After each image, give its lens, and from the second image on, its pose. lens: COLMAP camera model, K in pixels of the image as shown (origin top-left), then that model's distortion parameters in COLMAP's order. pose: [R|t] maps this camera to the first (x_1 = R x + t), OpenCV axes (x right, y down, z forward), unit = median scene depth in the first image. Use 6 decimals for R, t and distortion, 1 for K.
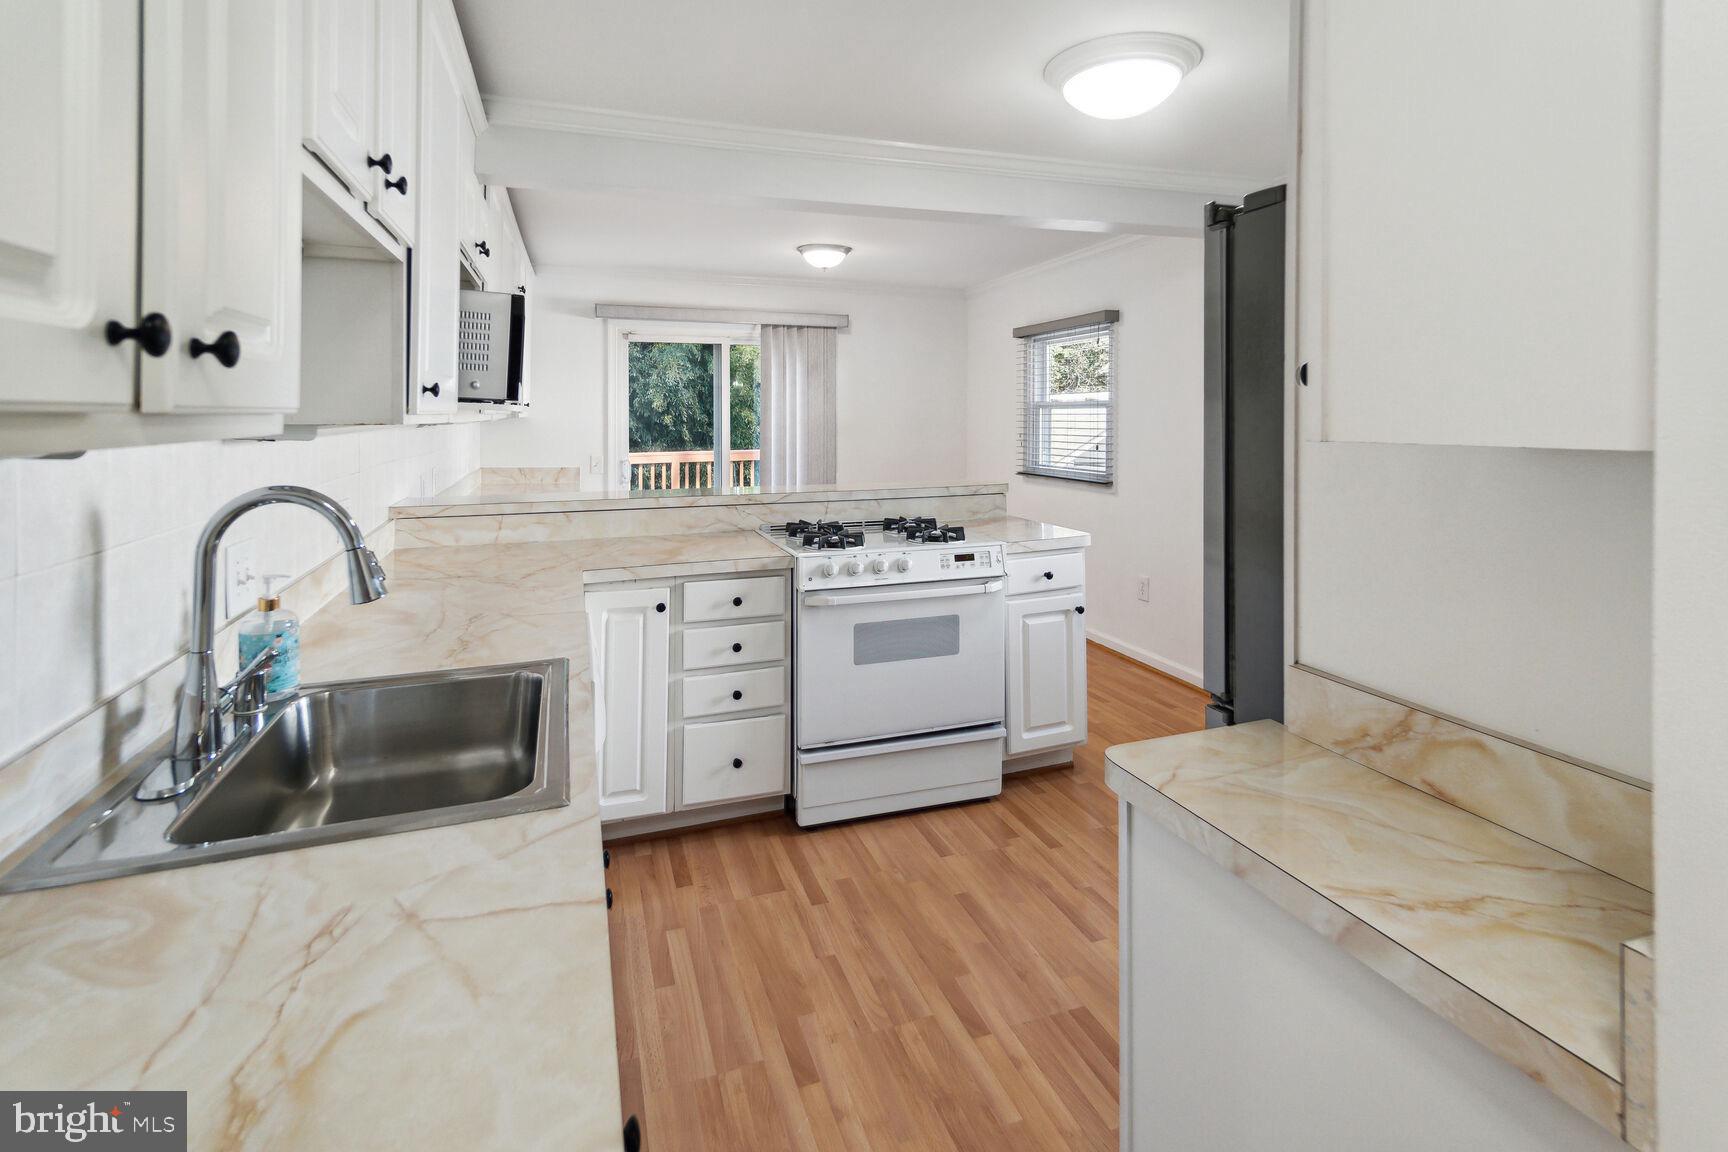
lens RADIAL K [[808.4, 0, 862.0], [0, 808.4, 426.1], [0, 0, 1]] dist [-0.000280, -0.000101]
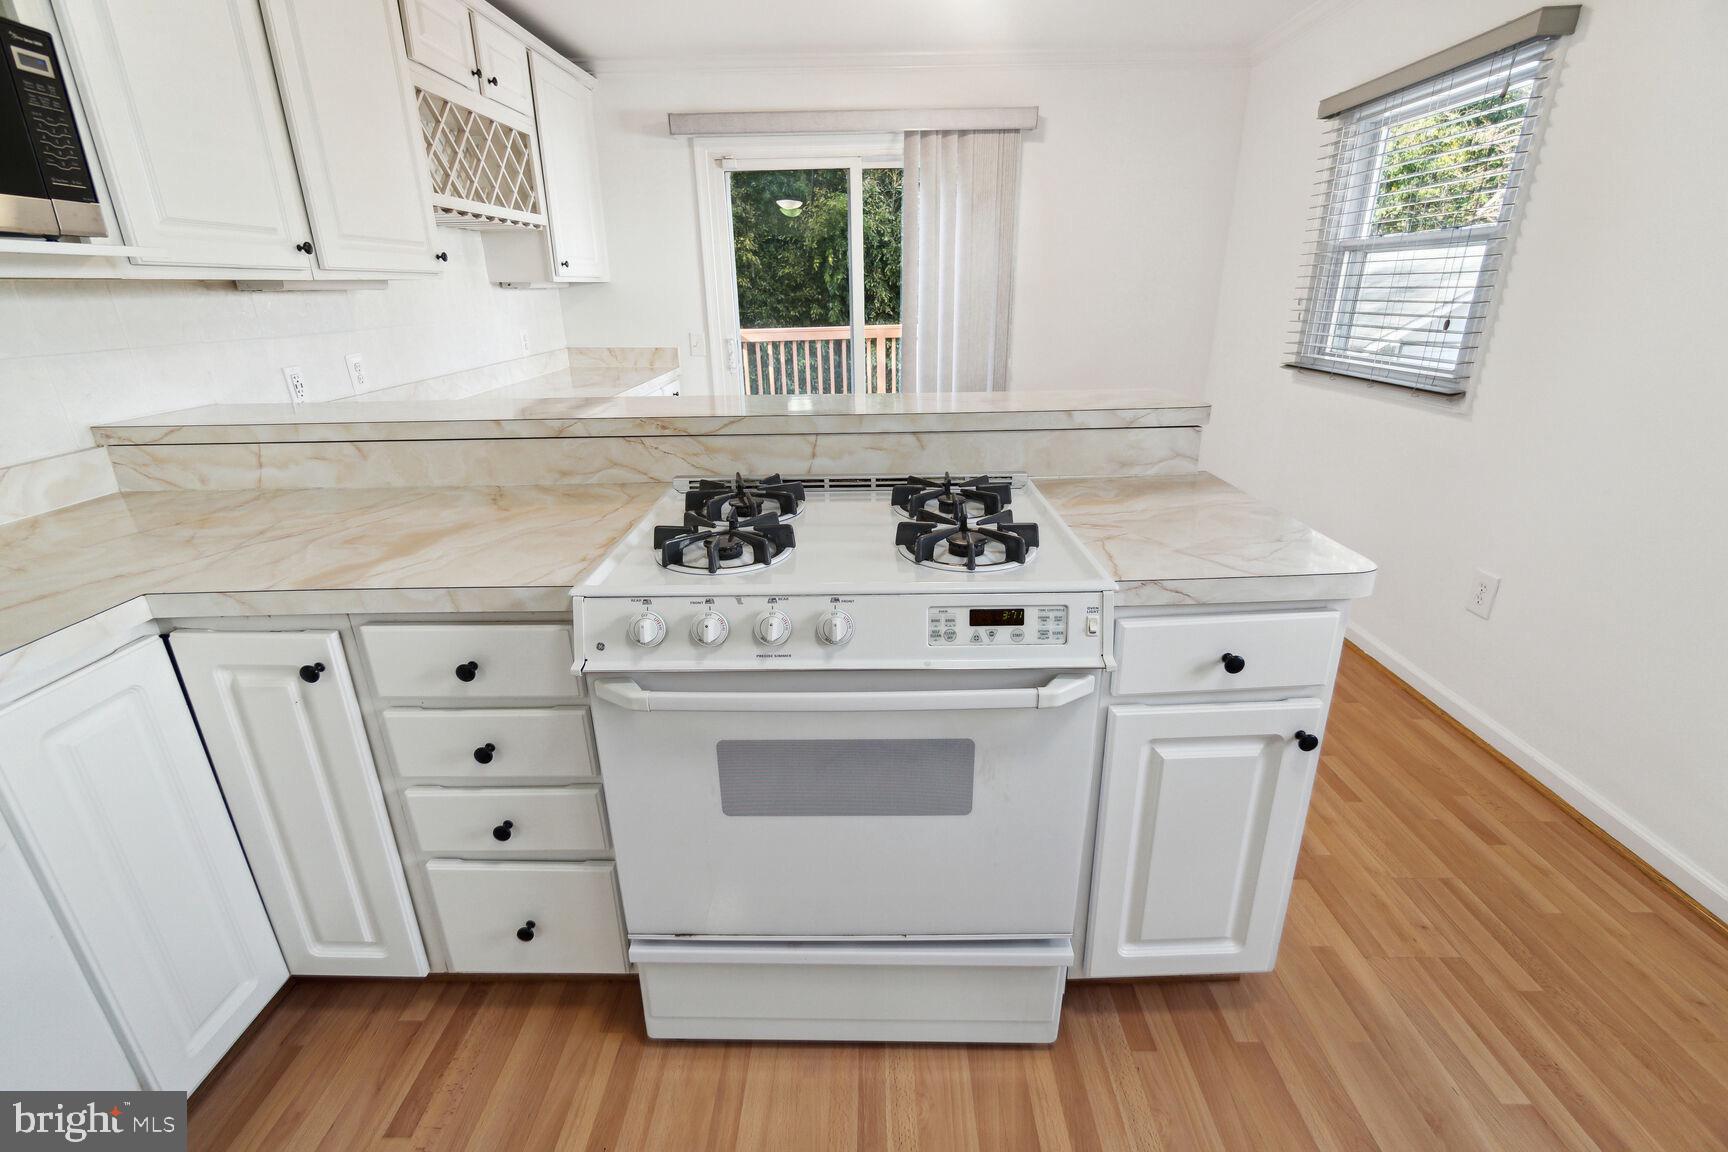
lens RADIAL K [[744.1, 0, 863.5], [0, 744.1, 566.6], [0, 0, 1]] dist [-0.006503, -0.000259]
pose [[0.938134, 0.109449, -0.328519, 0.104800], [0.009401, 0.940334, 0.340124, 0.006738], [0.346144, -0.322170, 0.881130, 0.375602]]
